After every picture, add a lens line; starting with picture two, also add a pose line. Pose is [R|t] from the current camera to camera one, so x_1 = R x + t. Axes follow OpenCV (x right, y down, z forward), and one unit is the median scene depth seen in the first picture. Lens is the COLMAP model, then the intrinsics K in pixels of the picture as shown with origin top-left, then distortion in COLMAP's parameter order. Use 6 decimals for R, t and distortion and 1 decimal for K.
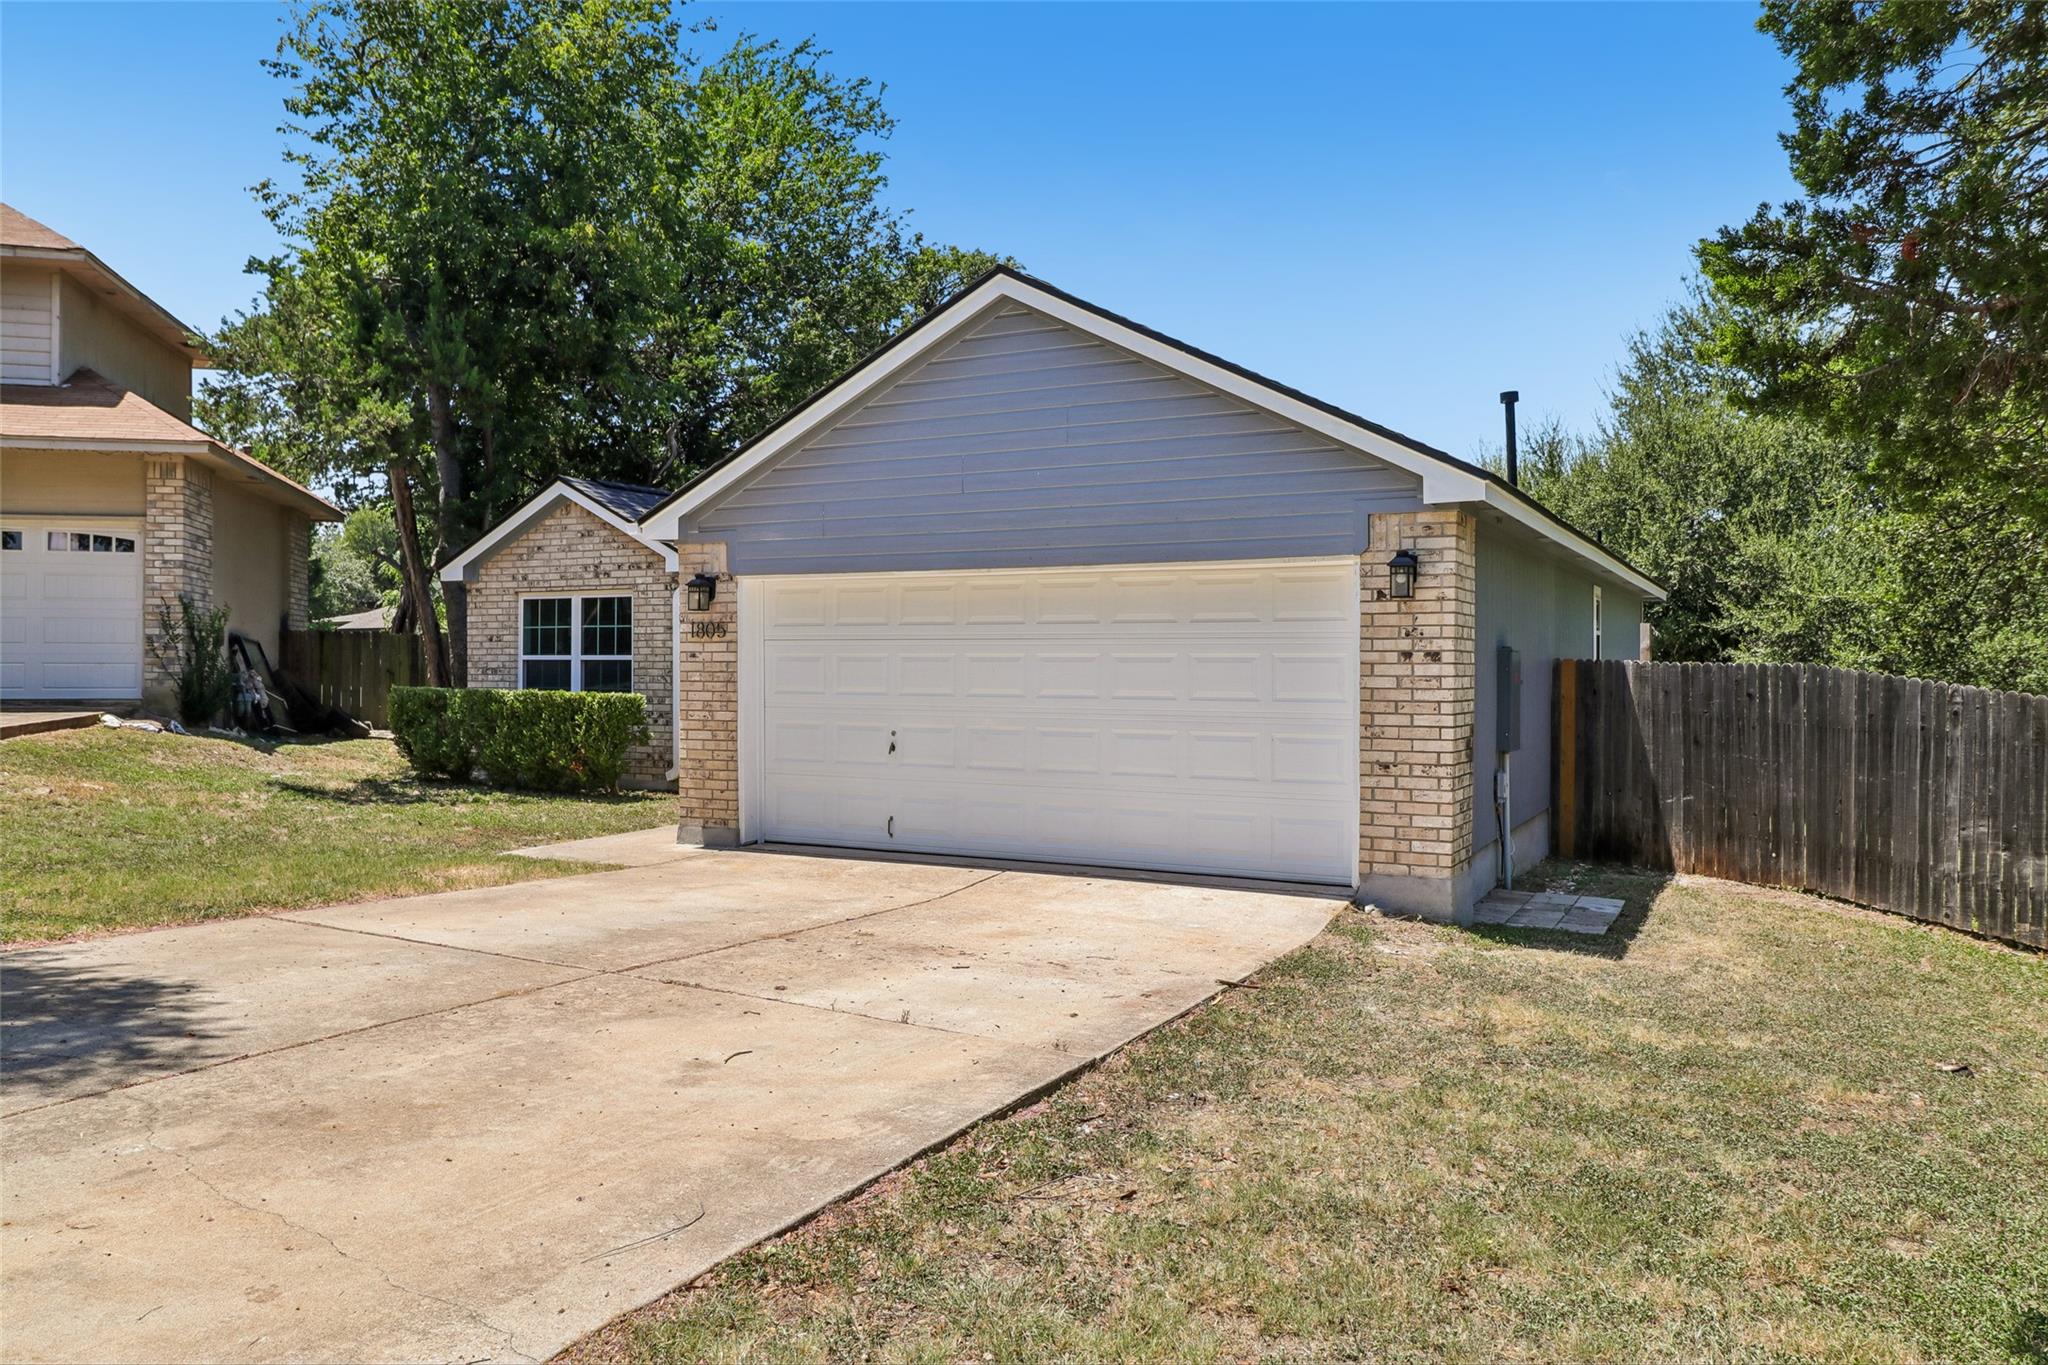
lens RADIAL K [[1436.3, 0, 1020.1], [0, 1436.3, 679.2], [0, 0, 1]] dist [0.013503, 0.003577]
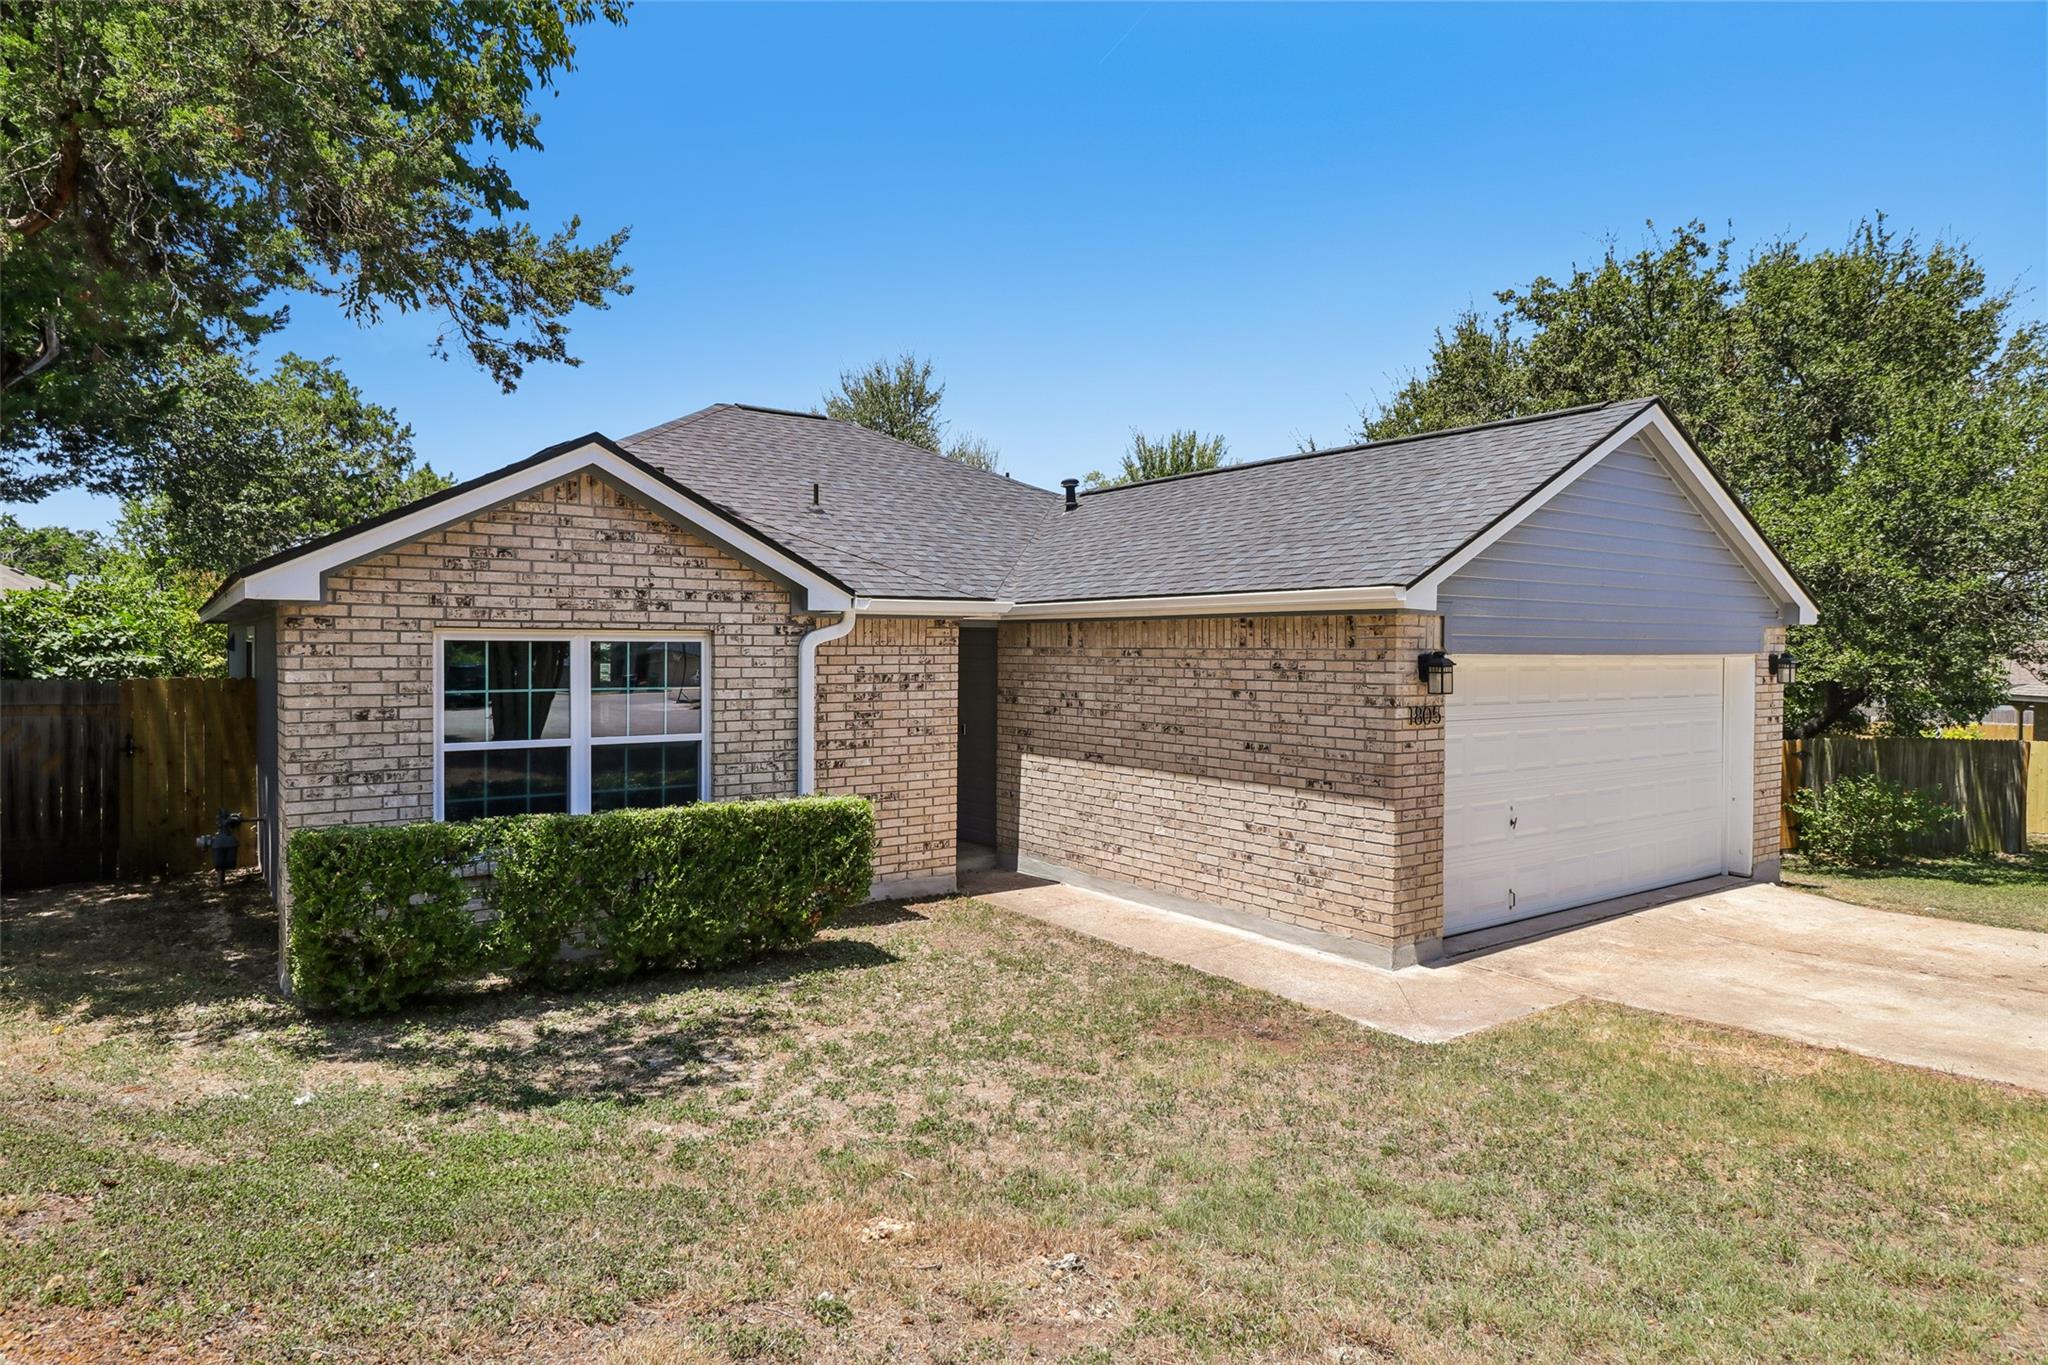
lens RADIAL K [[1170.9, 0, 1015.6], [0, 1170.9, 672.6], [0, 0, 1]] dist [0.004331, -0.001404]
pose [[0.447785, -0.019033, 0.893938, -0.962630], [0.006281, 0.999816, 0.018141, -0.074681], [-0.894119, -0.002508, 0.447822, 0.909663]]
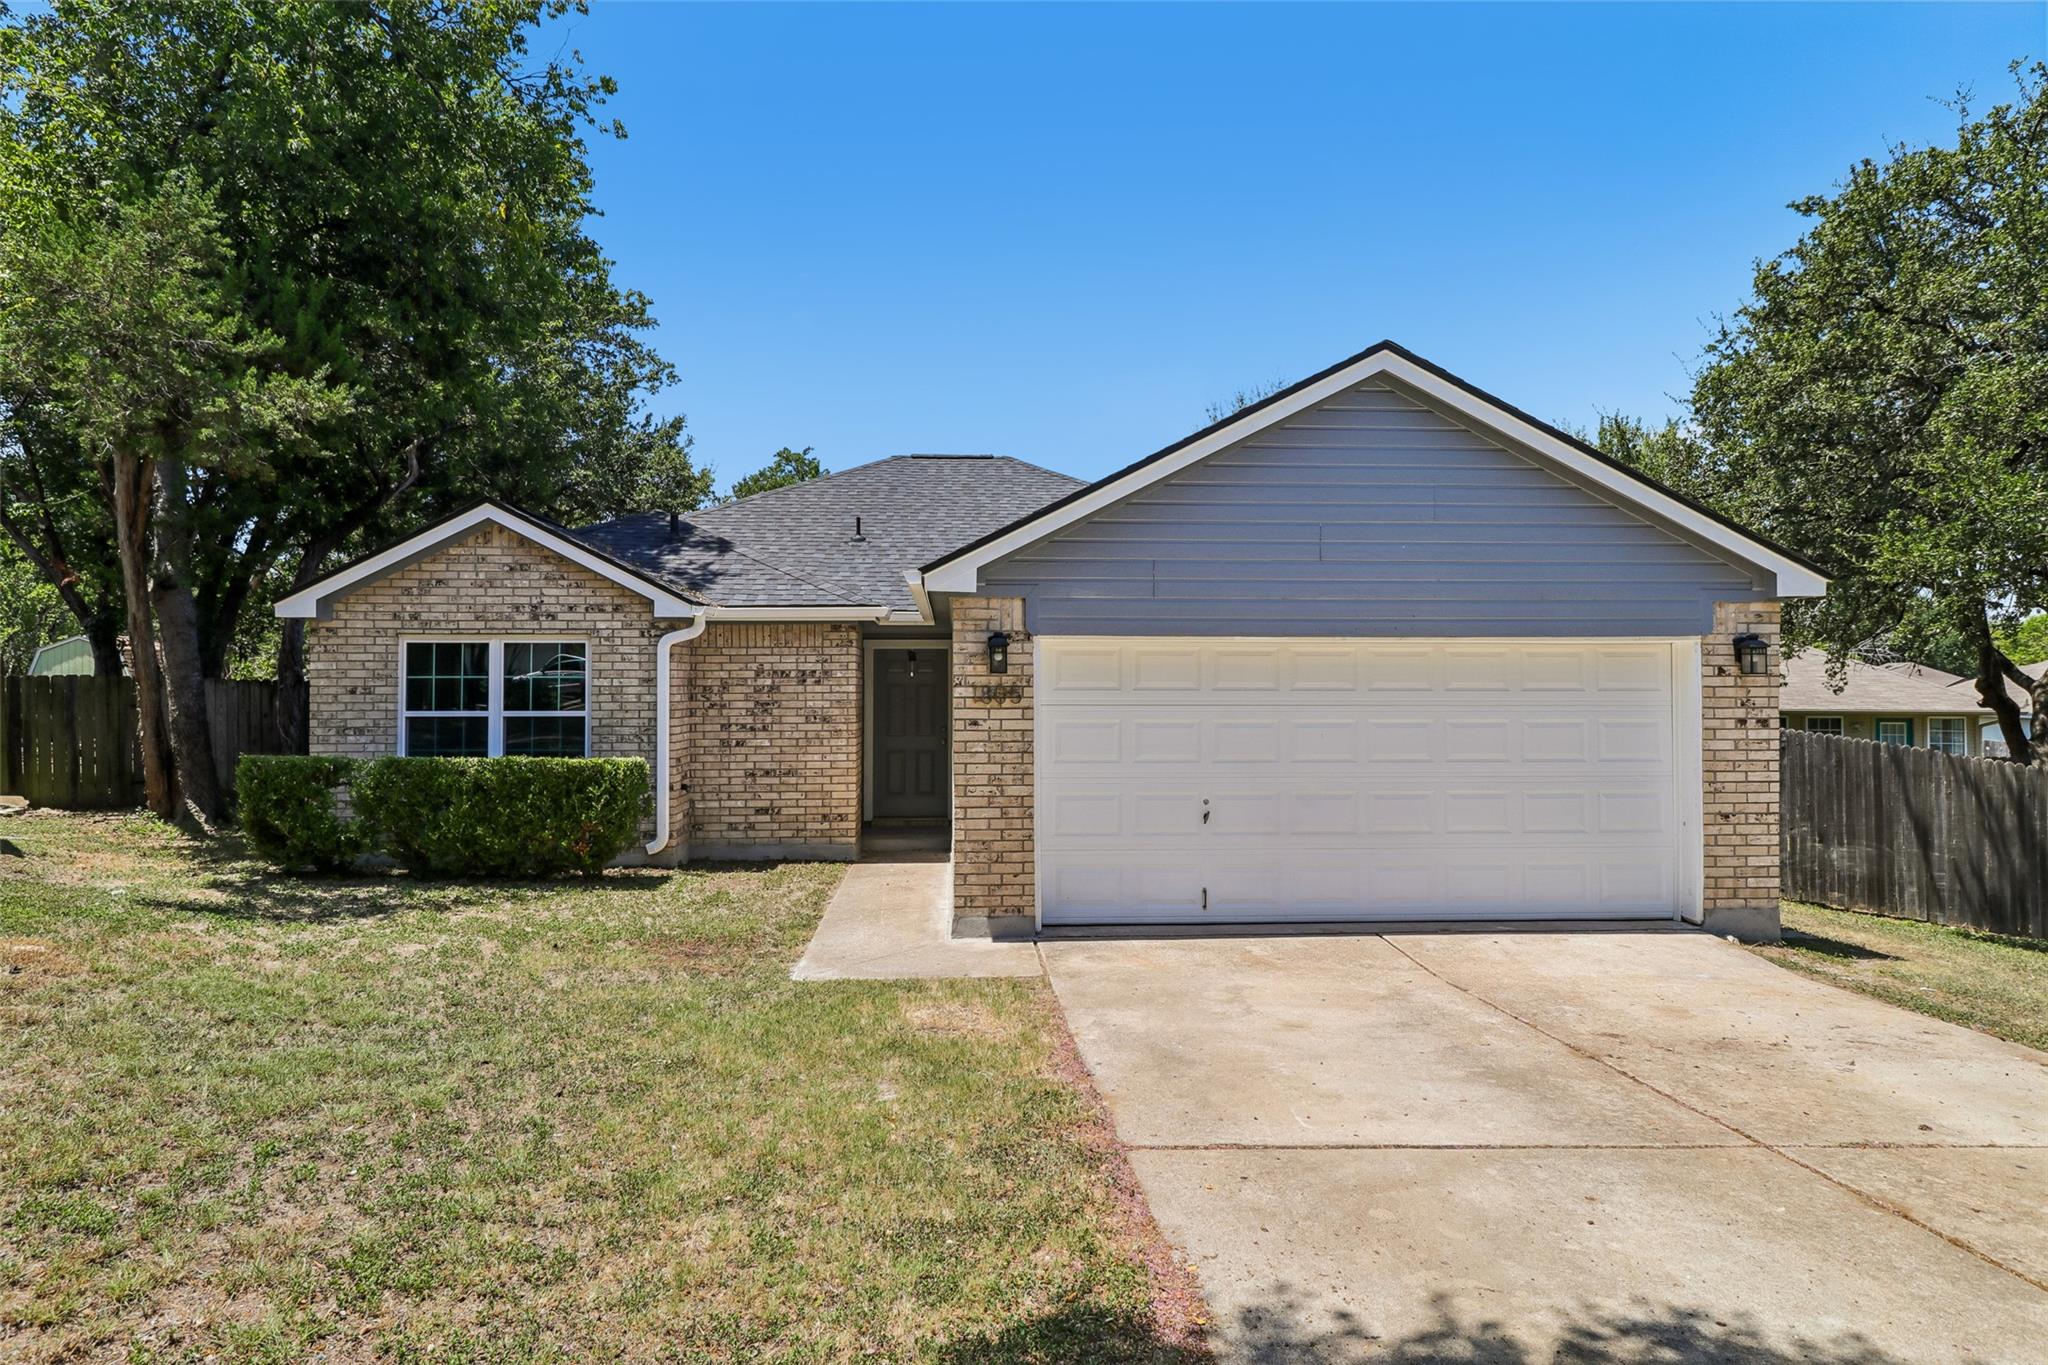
lens RADIAL K [[1170.9, 0, 1021.3], [0, 1170.9, 677.7], [0, 0, 1]] dist [0.004331, -0.001404]
pose [[0.856843, 0.001188, 0.515576, -0.581716], [0.007973, 0.999847, -0.015553, -0.033641], [-0.515516, 0.017437, 0.856703, 0.372873]]
